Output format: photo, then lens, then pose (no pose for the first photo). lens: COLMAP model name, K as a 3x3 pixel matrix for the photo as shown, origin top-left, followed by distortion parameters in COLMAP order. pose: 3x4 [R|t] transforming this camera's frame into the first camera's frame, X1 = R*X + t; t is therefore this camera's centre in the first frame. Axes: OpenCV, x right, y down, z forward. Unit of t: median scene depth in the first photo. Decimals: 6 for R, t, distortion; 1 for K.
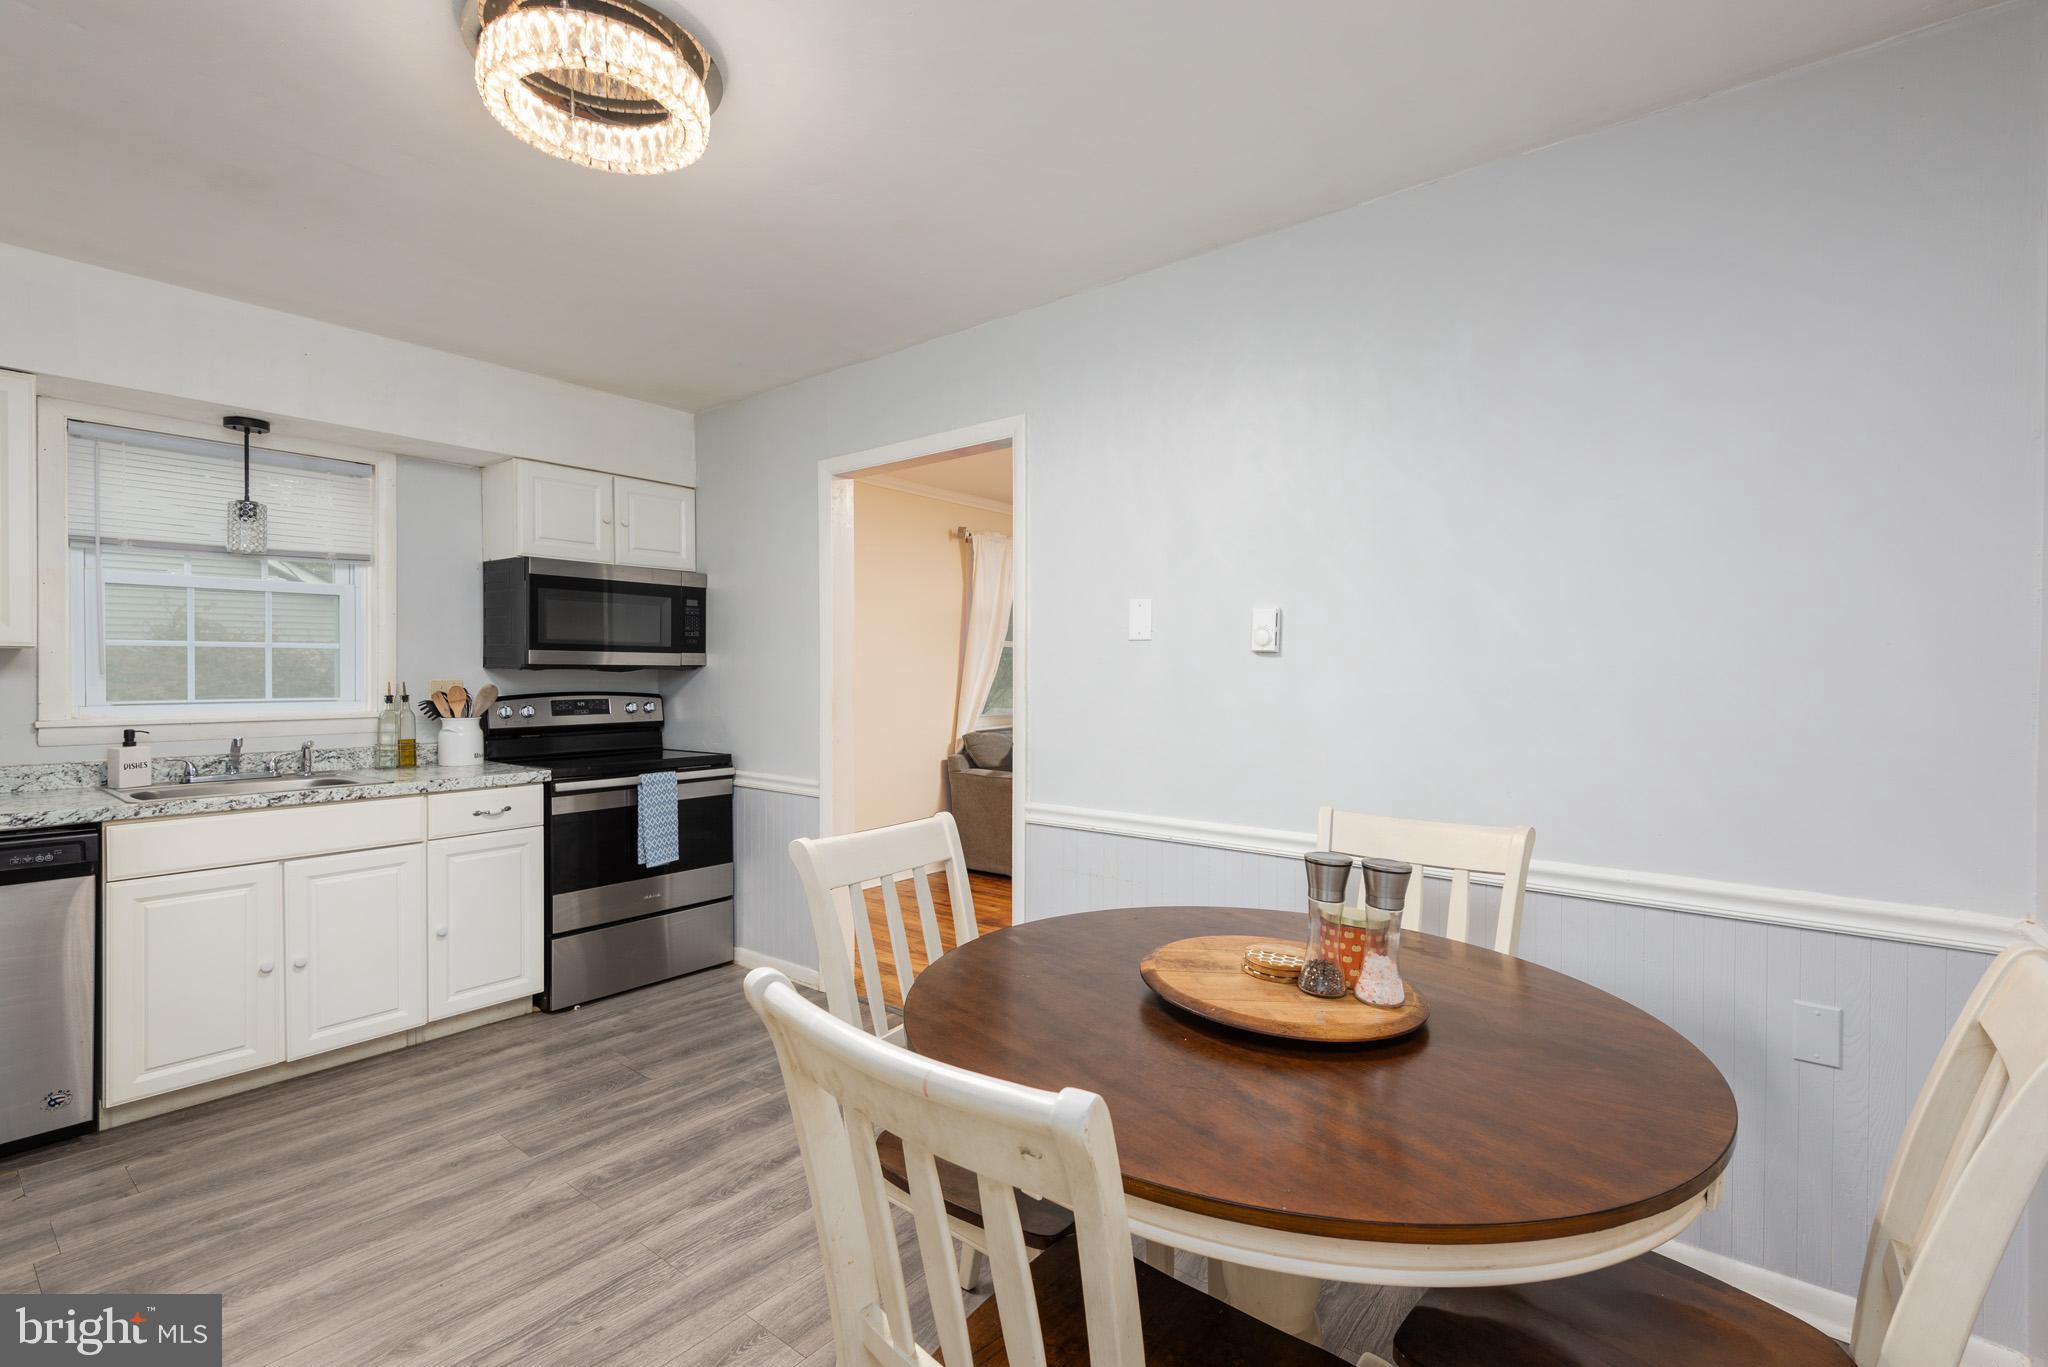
lens RADIAL K [[921.4, 0, 1026.9], [0, 921.4, 684.2], [0, 0, 1]] dist [0.038107, -0.022249]
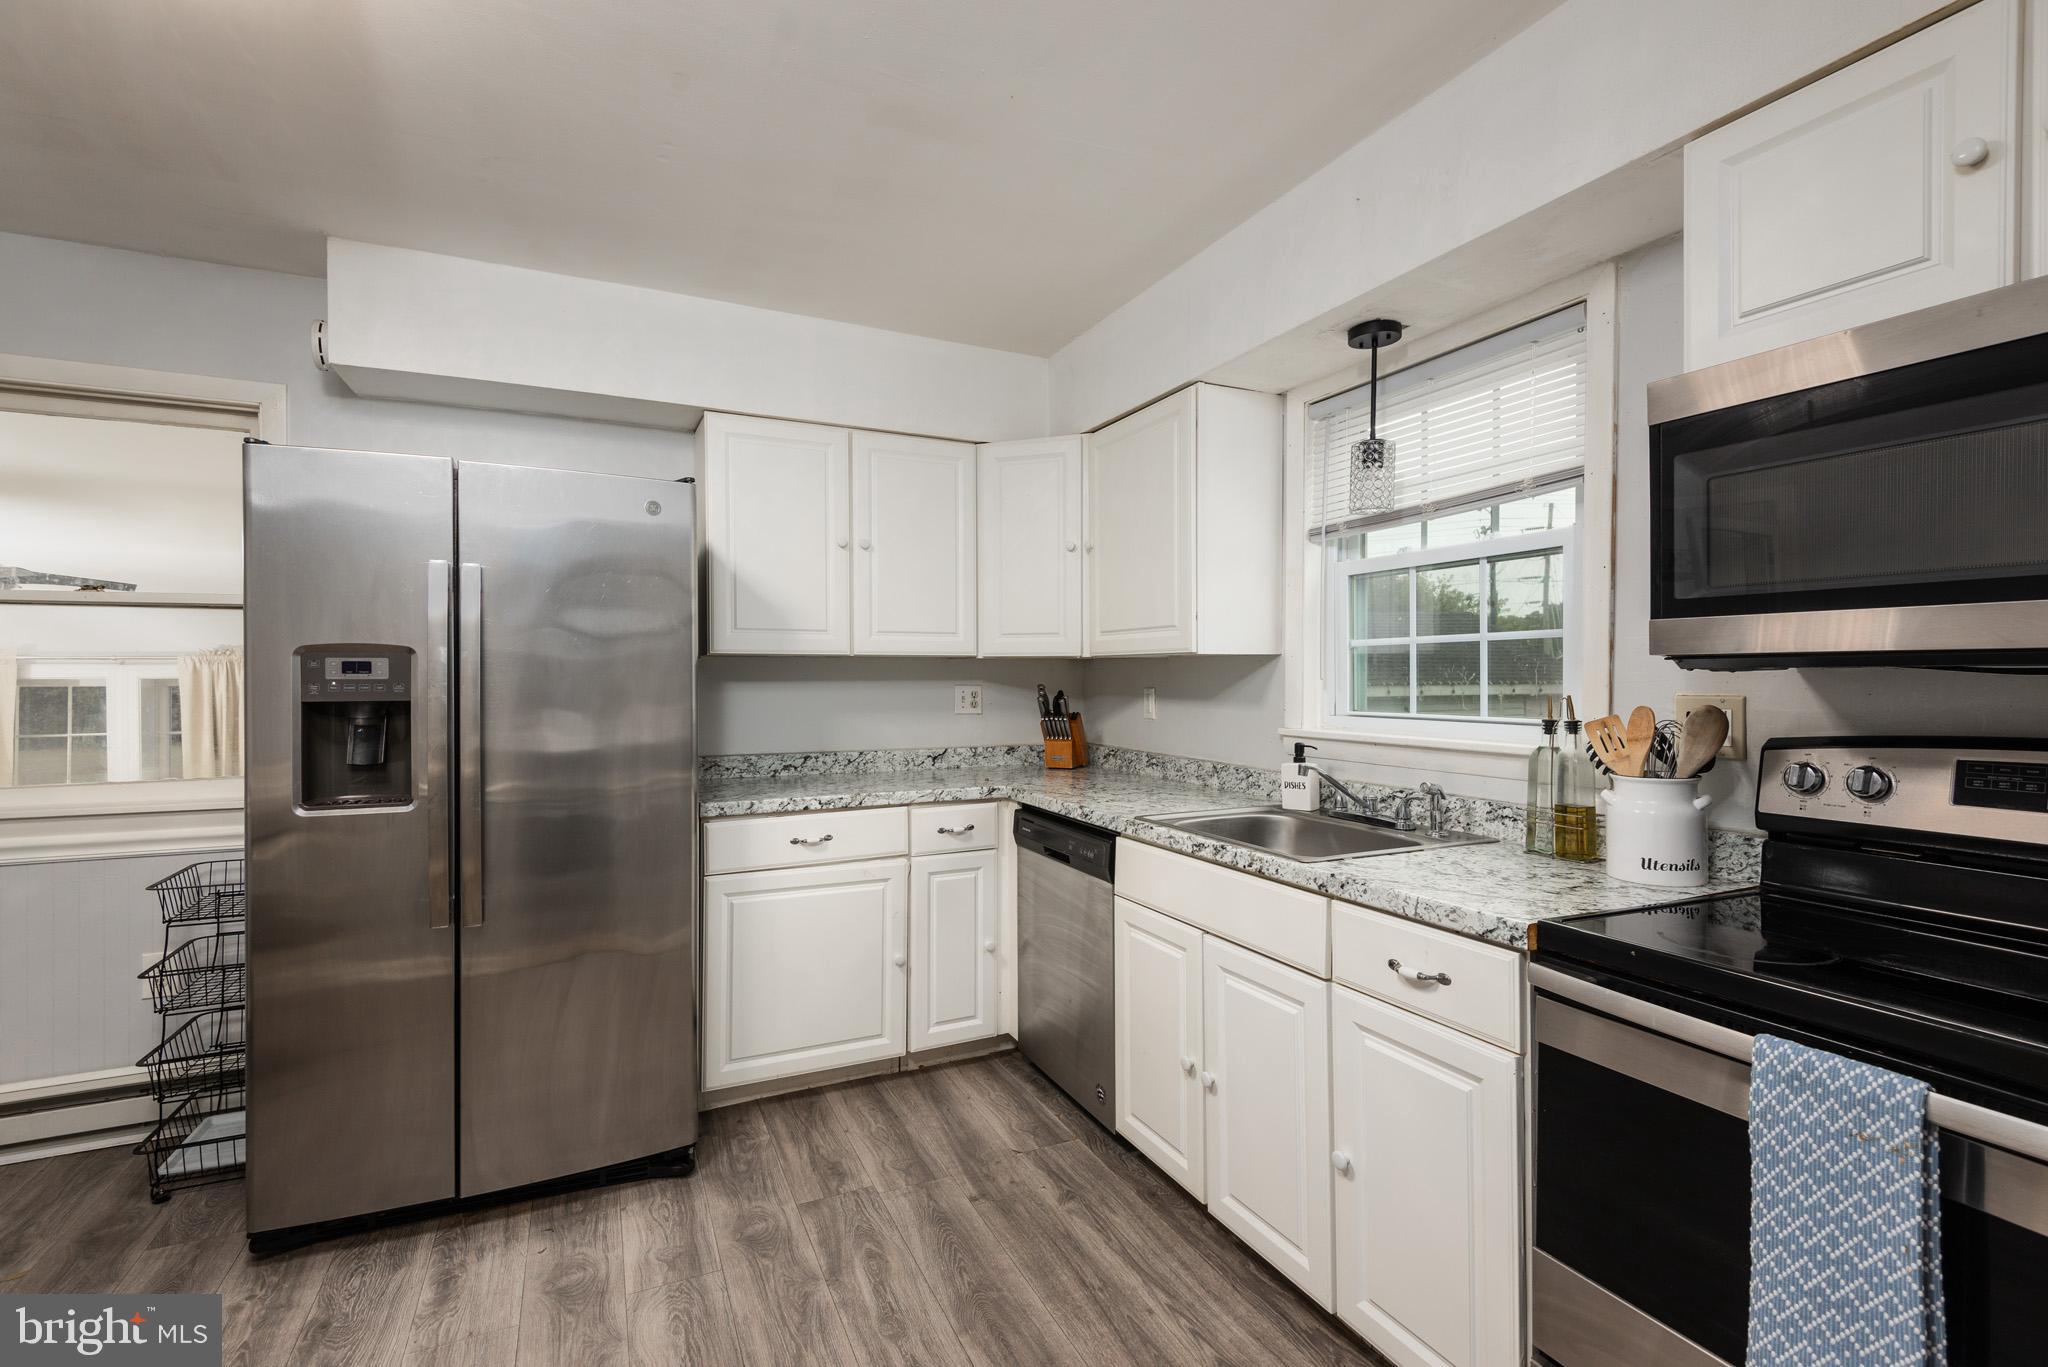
lens RADIAL K [[926.9, 0, 1026.7], [0, 926.9, 676.2], [0, 0, 1]] dist [0.018314, -0.009470]
pose [[-0.438551, -0.002228, -0.898704, -0.059768], [-0.011853, 0.999924, 0.003305, -0.011291], [0.898628, 0.012102, -0.438544, 0.951699]]
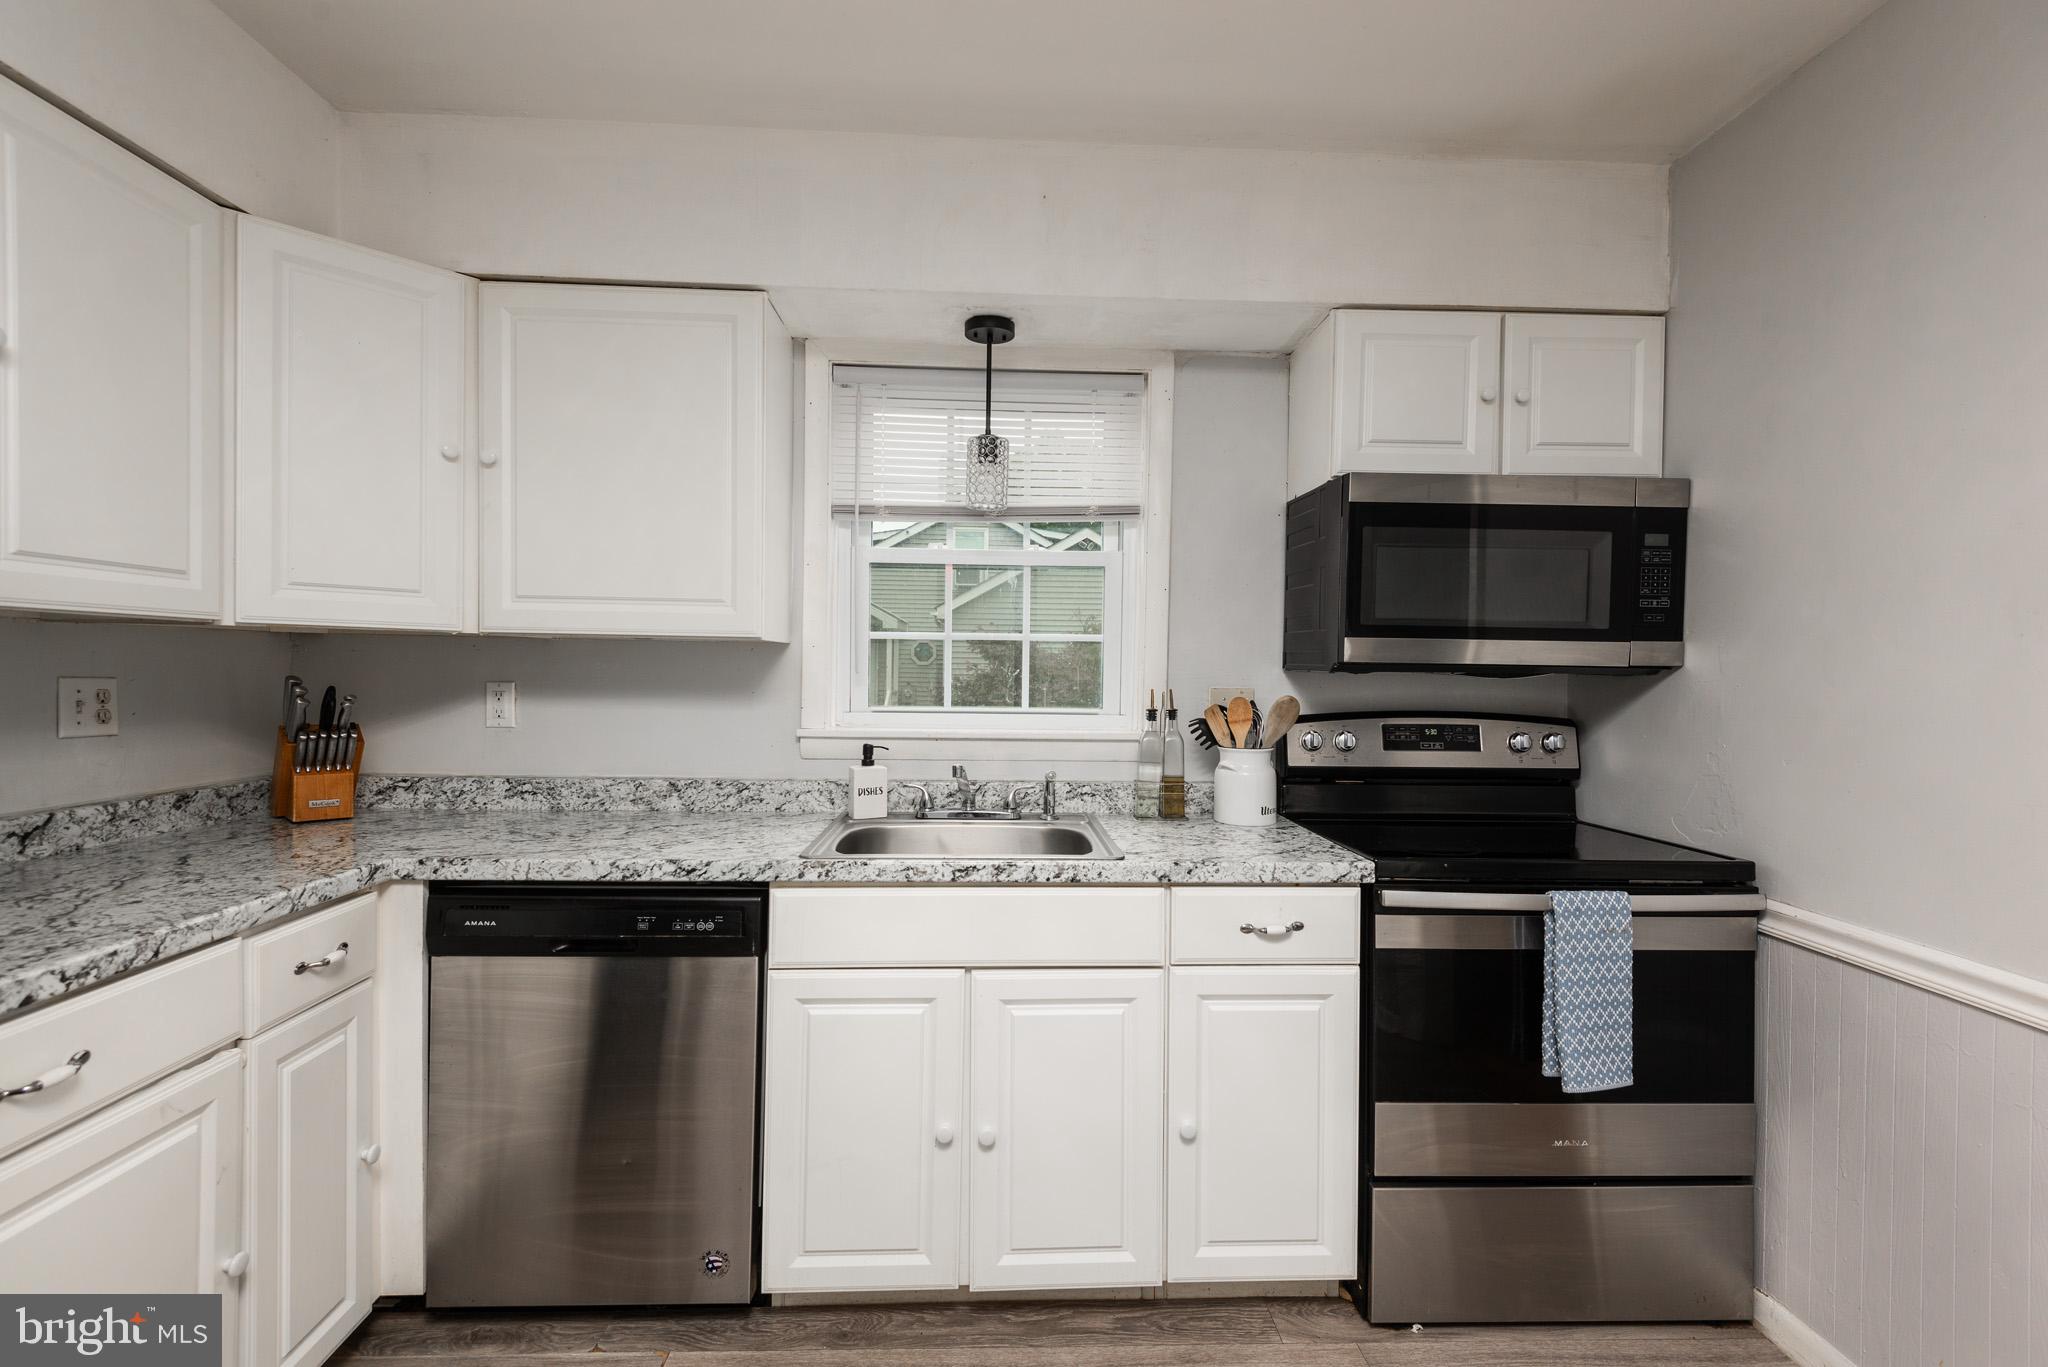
lens RADIAL K [[921.4, 0, 1026.9], [0, 921.4, 684.2], [0, 0, 1]] dist [0.038107, -0.022249]
pose [[0.656748, 0.016114, -0.753938, -0.239871], [-0.021287, 0.999769, 0.002825, -0.005703], [0.753810, 0.014194, 0.656939, 0.490315]]
